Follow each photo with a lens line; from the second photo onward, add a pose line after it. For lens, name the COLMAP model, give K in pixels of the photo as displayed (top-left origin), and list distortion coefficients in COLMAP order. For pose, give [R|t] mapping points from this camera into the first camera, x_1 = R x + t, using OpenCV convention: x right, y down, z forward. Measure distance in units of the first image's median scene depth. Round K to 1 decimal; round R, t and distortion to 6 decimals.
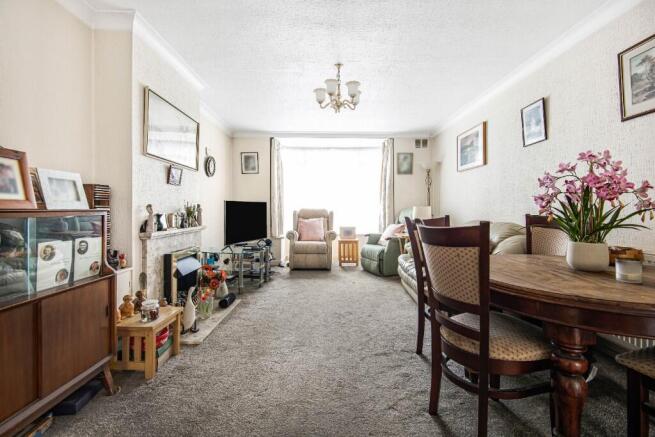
lens RADIAL K [[292.0, 0, 328.8], [0, 292.0, 214.5], [0, 0, 1]] dist [-0.000057, -0.000695]
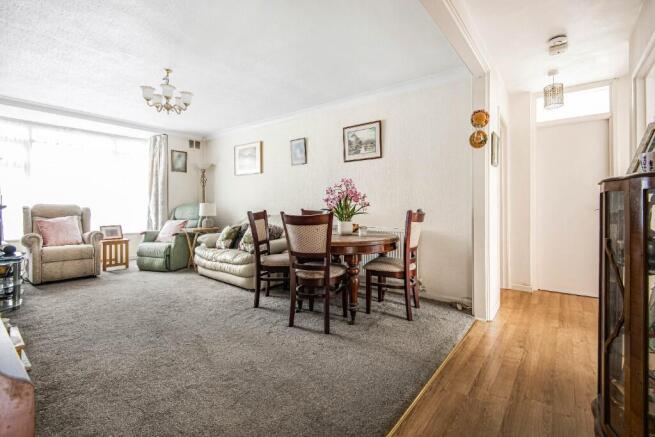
lens RADIAL K [[292.0, 0, 328.8], [0, 292.0, 214.5], [0, 0, 1]] dist [-0.000057, -0.000695]
pose [[0.636419, -0.019613, 0.771095, -0.216559], [0.010873, 0.999805, 0.016456, 0.001884], [-0.771267, -0.002089, 0.636508, -0.067153]]
